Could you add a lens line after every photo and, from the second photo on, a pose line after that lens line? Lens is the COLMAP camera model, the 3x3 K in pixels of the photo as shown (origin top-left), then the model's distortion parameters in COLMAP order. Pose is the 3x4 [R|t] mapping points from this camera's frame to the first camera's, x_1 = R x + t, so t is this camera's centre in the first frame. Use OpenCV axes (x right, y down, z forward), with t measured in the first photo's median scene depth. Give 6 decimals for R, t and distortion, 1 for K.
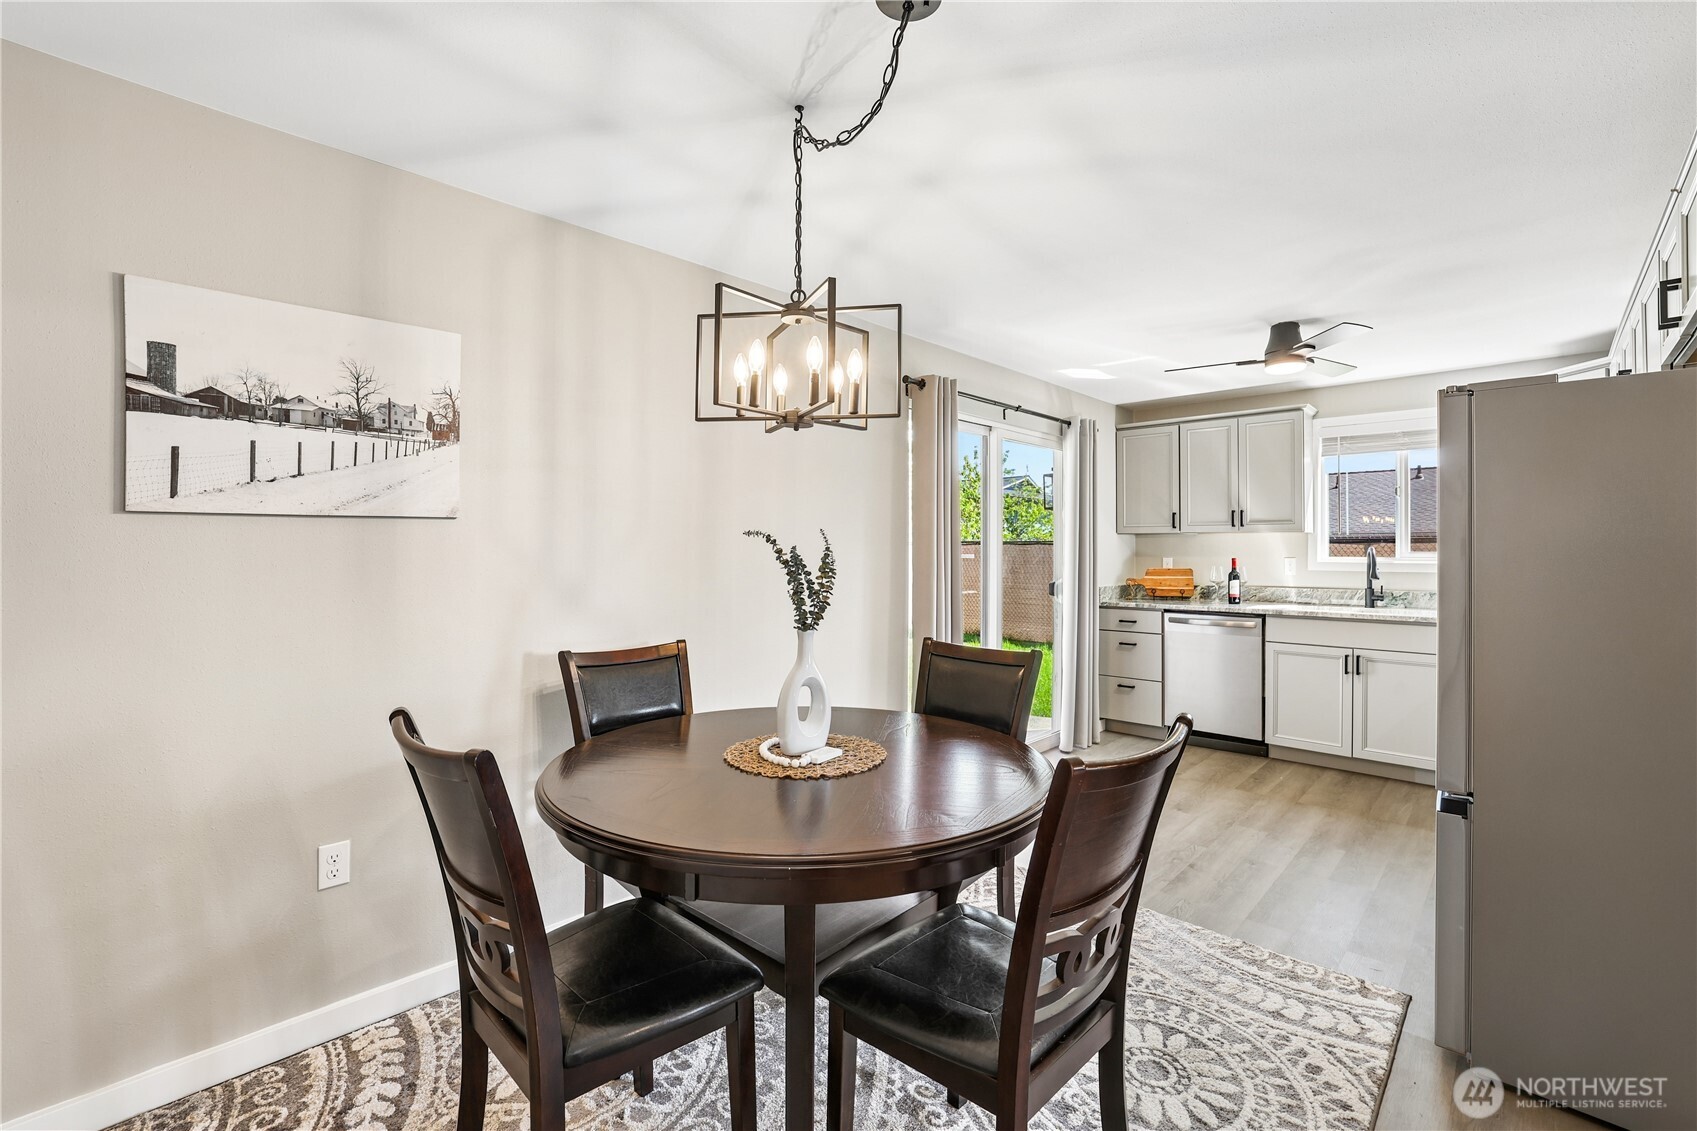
lens RADIAL K [[750.8, 0, 869.0], [0, 750.8, 536.4], [0, 0, 1]] dist [-0.004620, 0.000135]
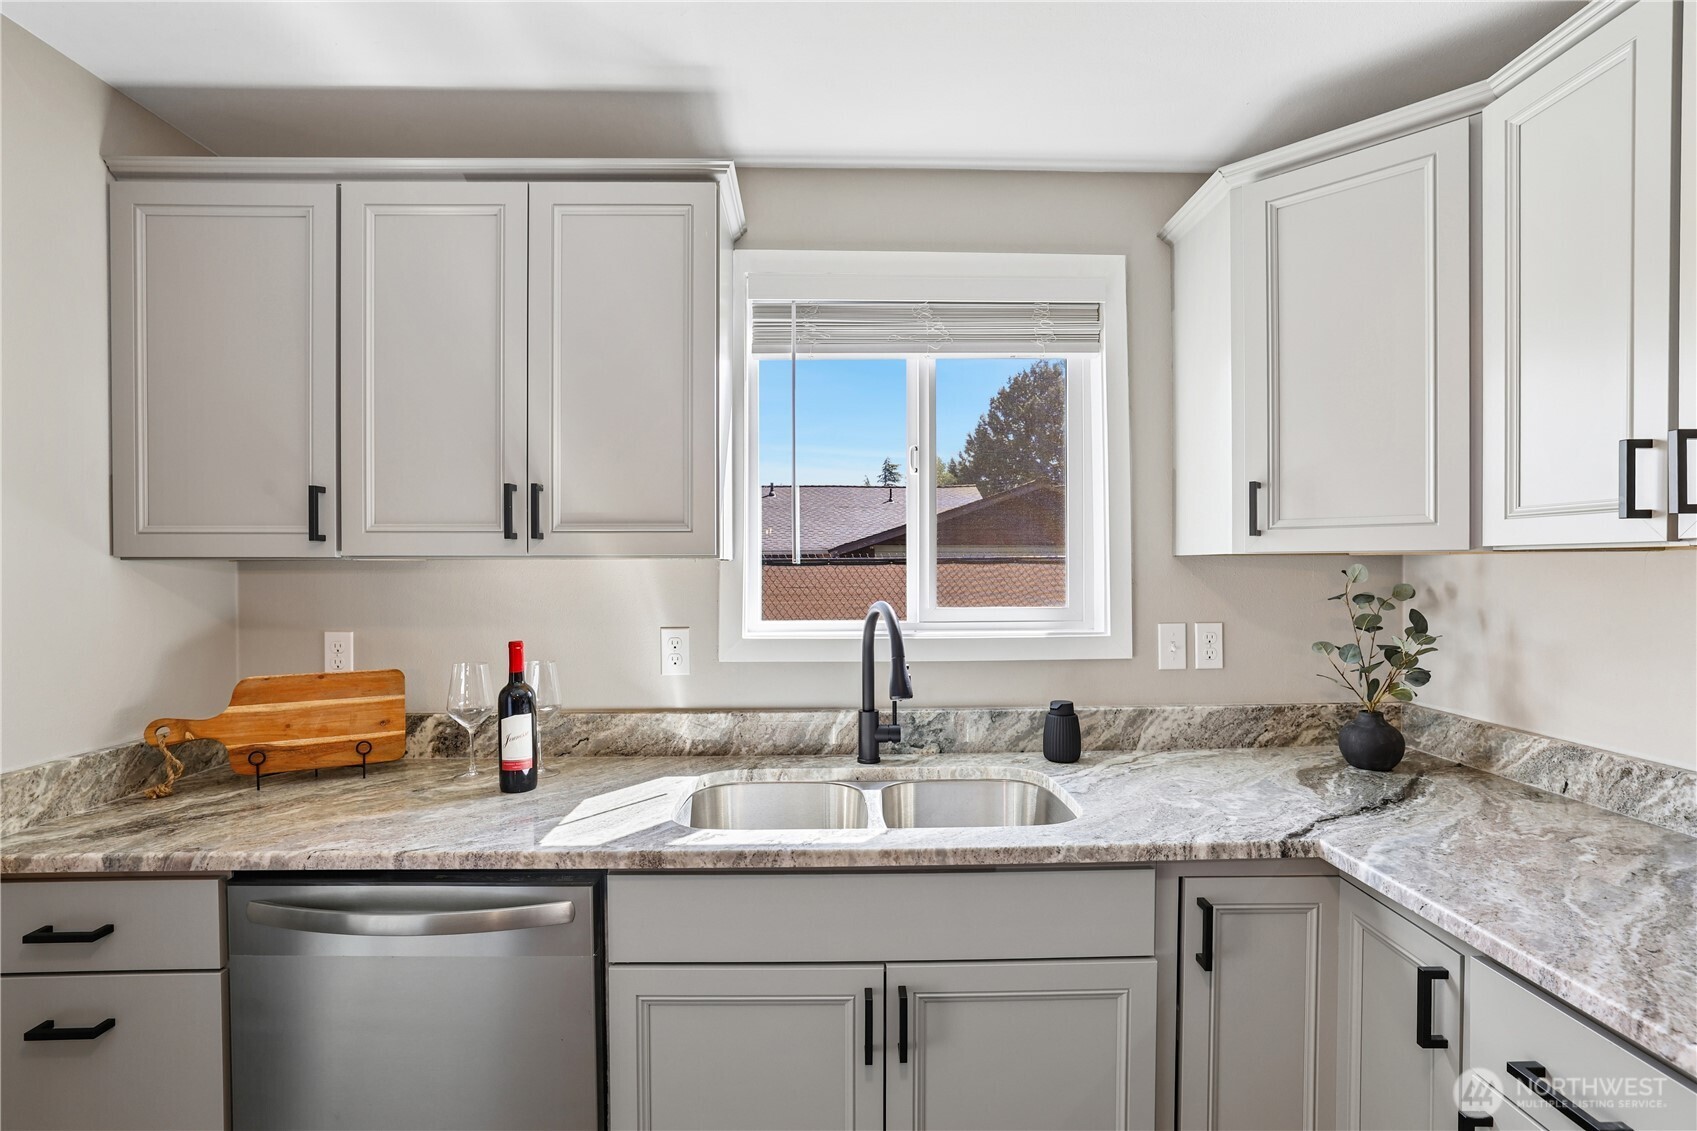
lens RADIAL K [[796.0, 0, 849.4], [0, 796.0, 562.0], [0, 0, 1]] dist [-0.027079, 0.000024]
pose [[0.726350, -0.003709, 0.687315, 0.362832], [-0.003902, 0.999947, 0.009520, -0.007166], [-0.687314, -0.009597, 0.726297, 0.670861]]
